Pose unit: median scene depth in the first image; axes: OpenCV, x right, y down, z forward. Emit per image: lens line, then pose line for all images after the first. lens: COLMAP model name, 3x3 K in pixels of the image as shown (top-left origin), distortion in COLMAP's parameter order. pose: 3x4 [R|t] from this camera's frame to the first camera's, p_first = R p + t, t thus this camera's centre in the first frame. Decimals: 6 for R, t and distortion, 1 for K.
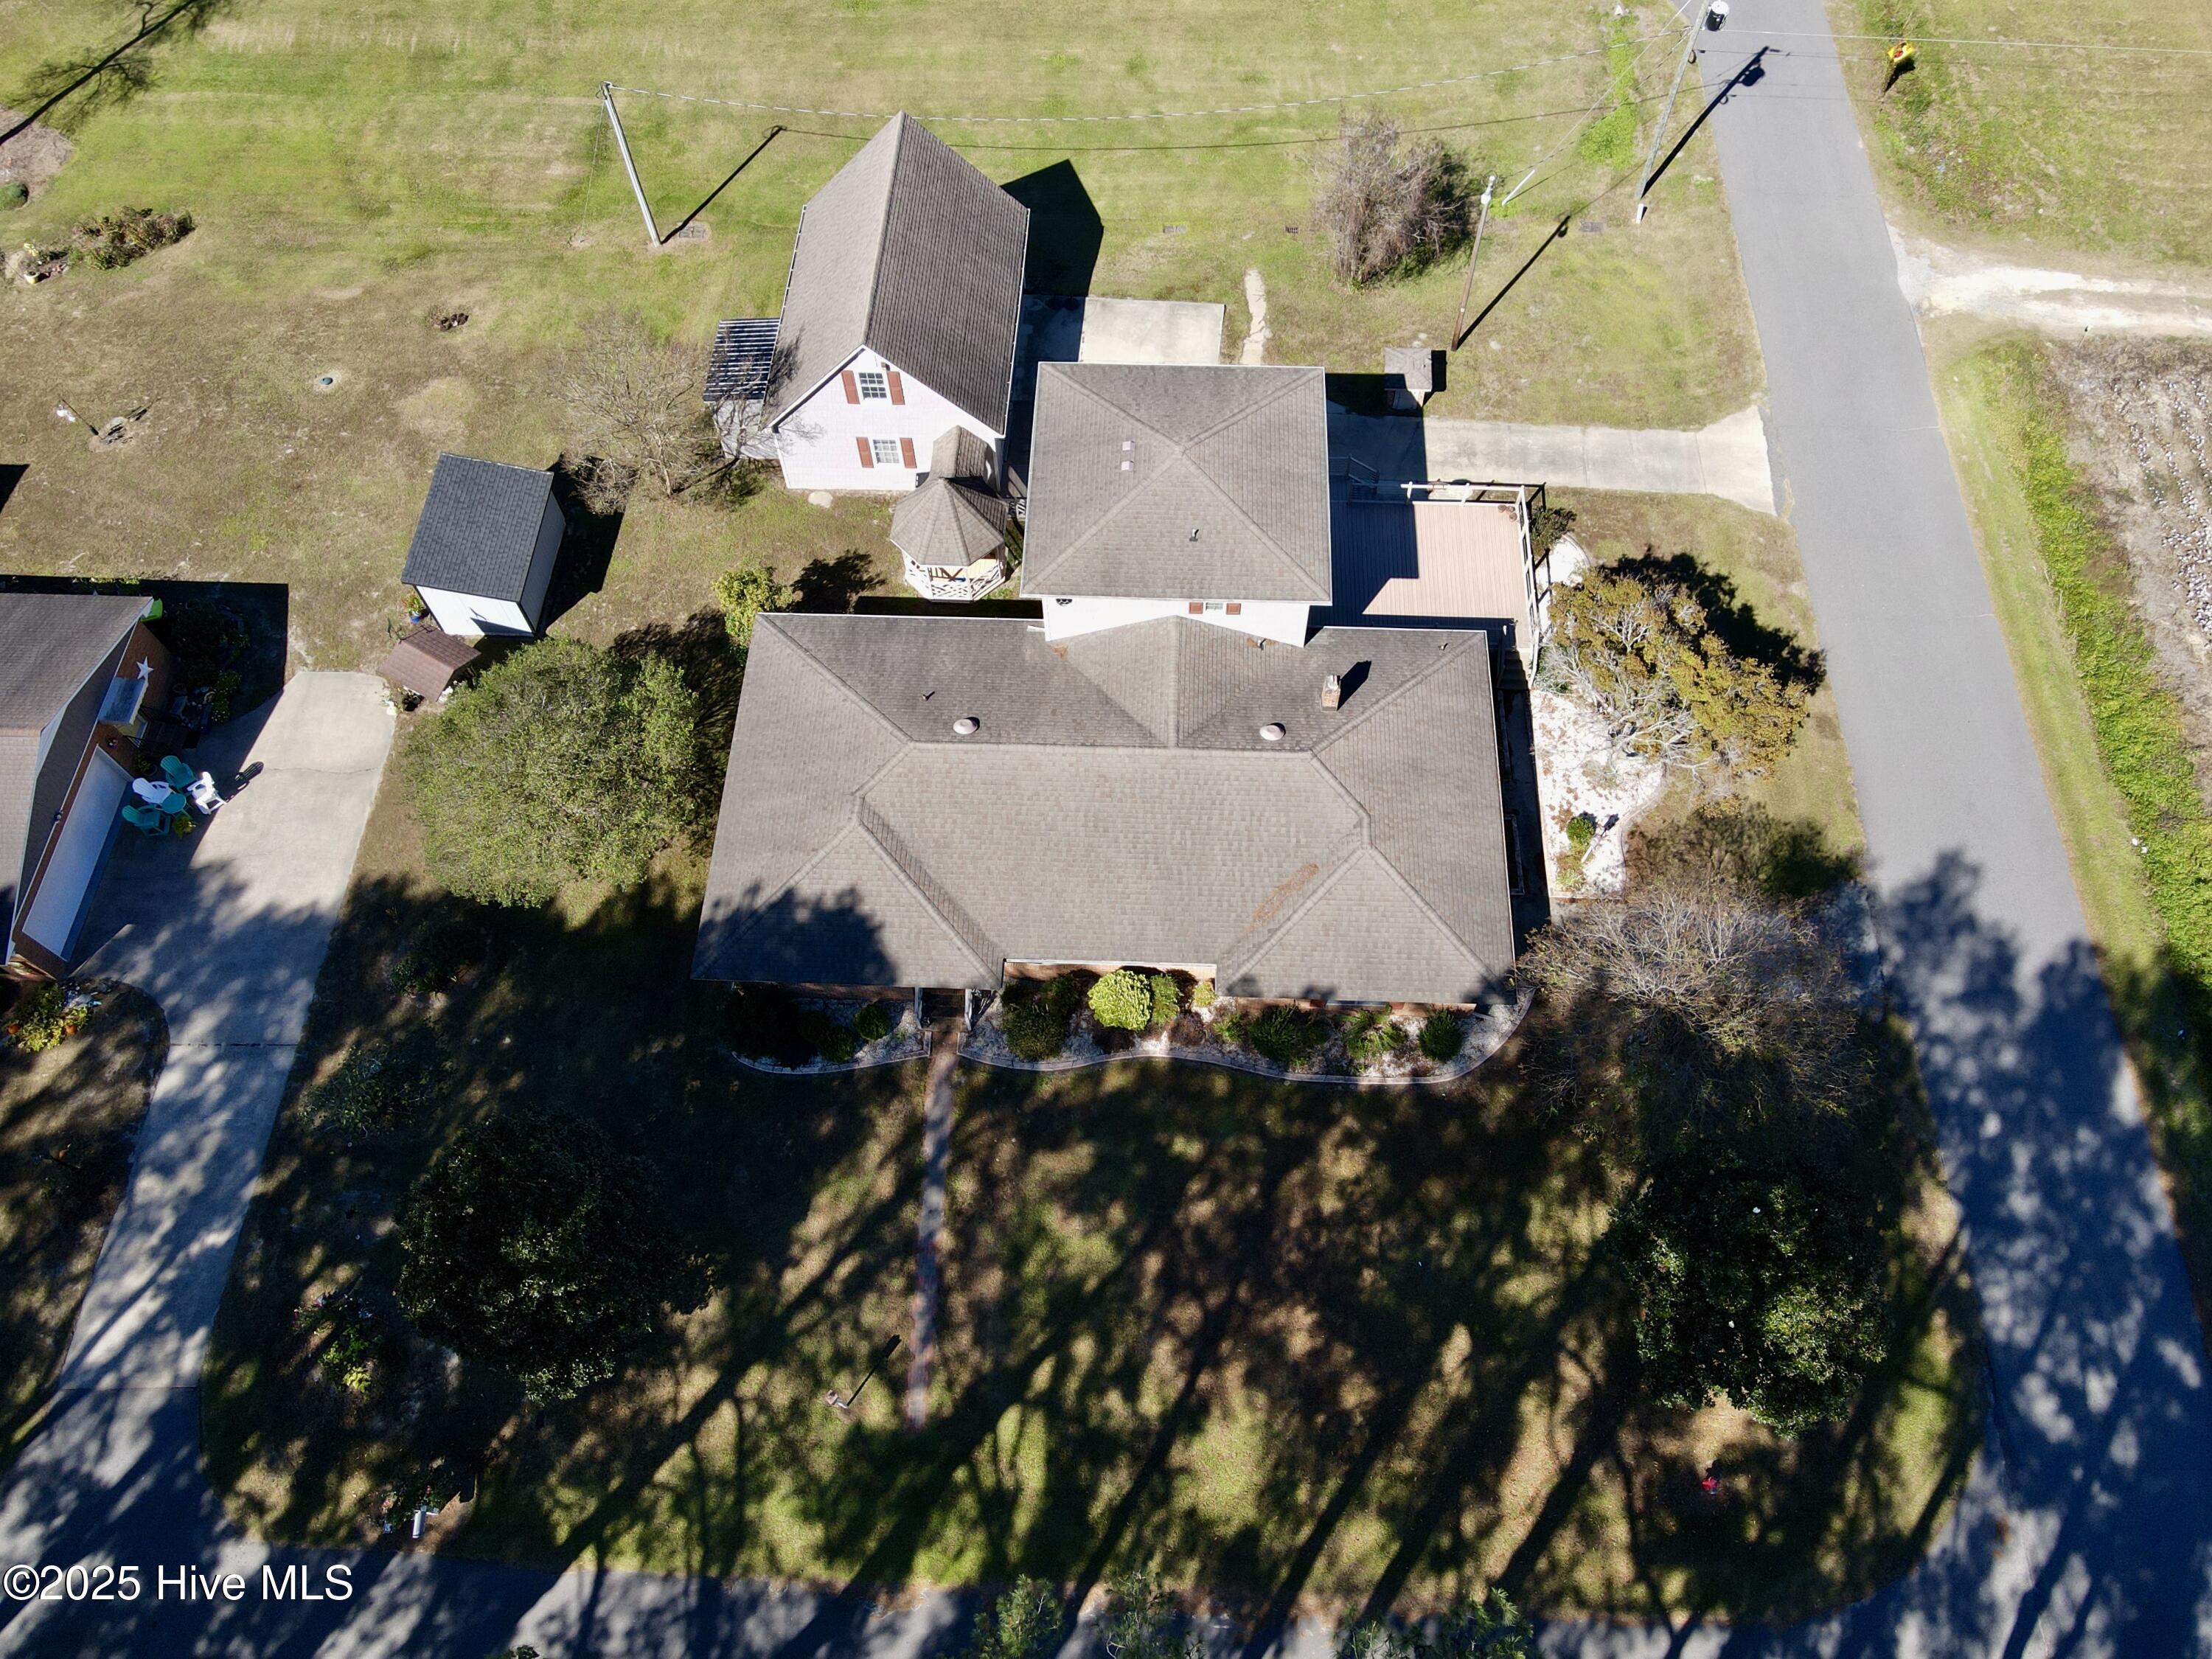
lens RADIAL K [[1656.8, 0, 1106.0], [0, 1656.8, 829.5], [0, 0, 1]] dist [0.025802, -0.000050]
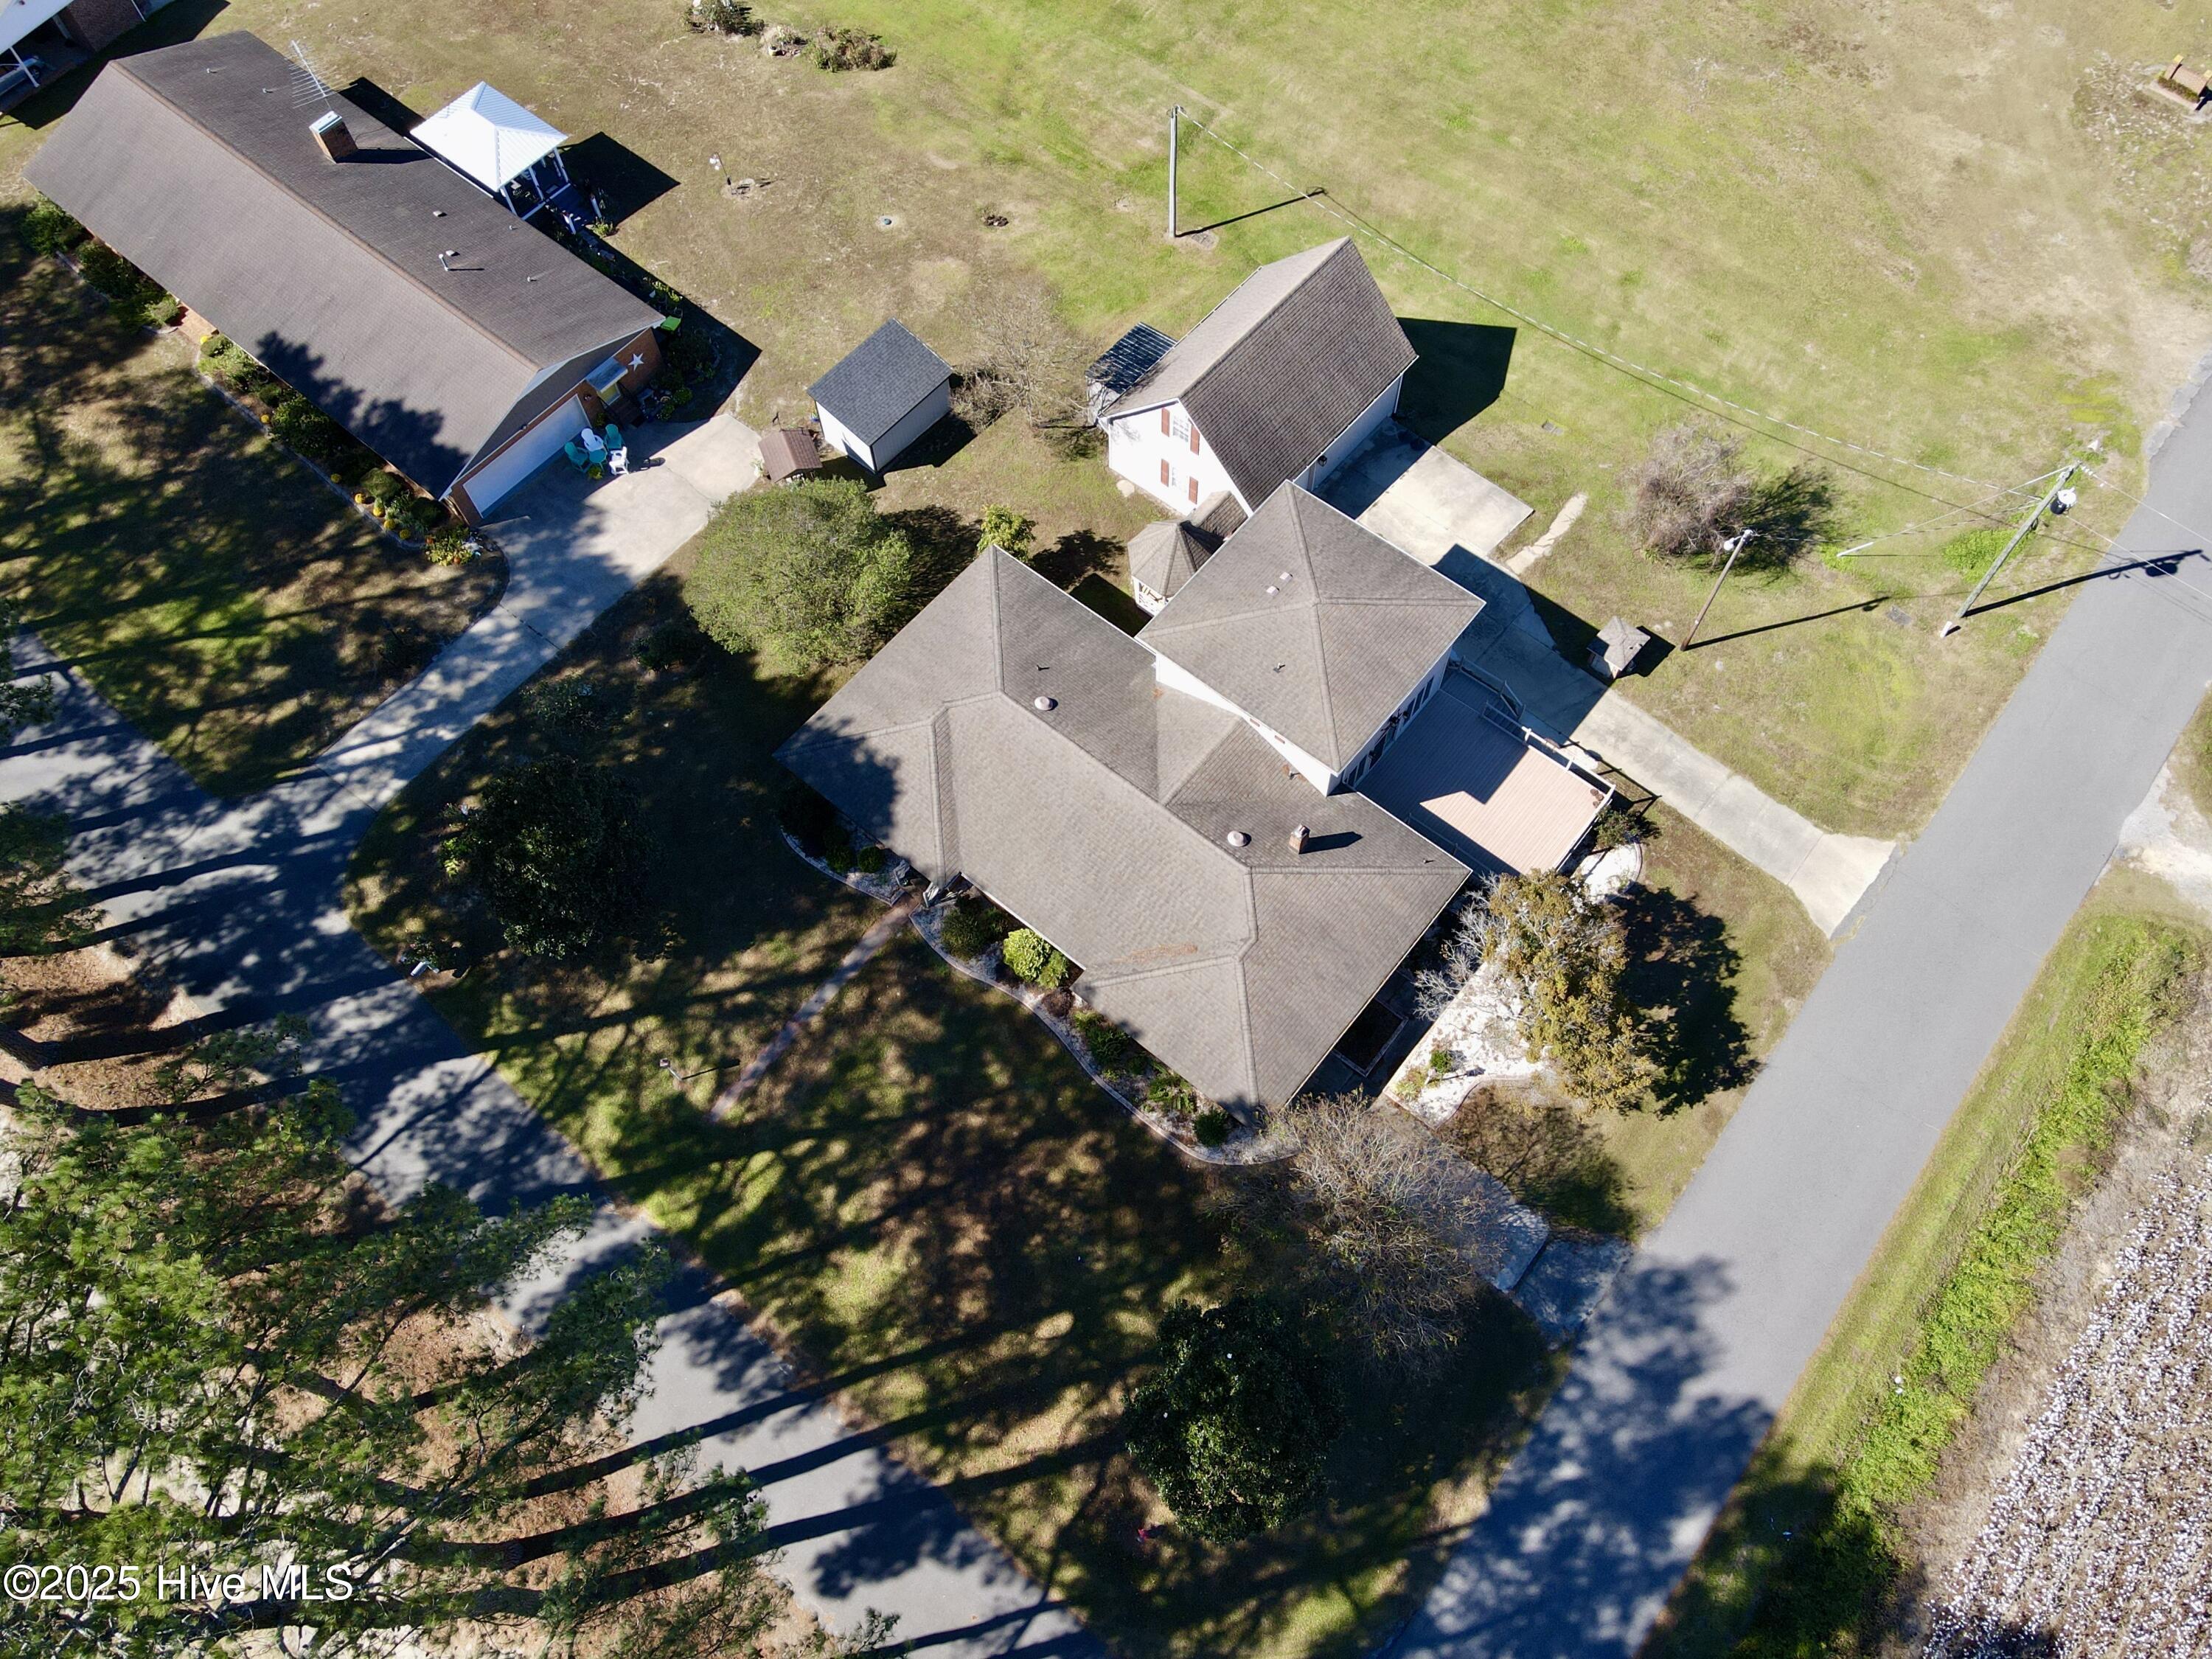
lens RADIAL K [[1656.8, 0, 1106.0], [0, 1656.8, 829.5], [0, 0, 1]] dist [0.025802, -0.000050]
pose [[0.791406, 0.541797, -0.283076, 0.358801], [-0.527015, 0.839366, 0.133119, -0.173006], [0.309728, 0.043834, 0.949814, -0.180349]]
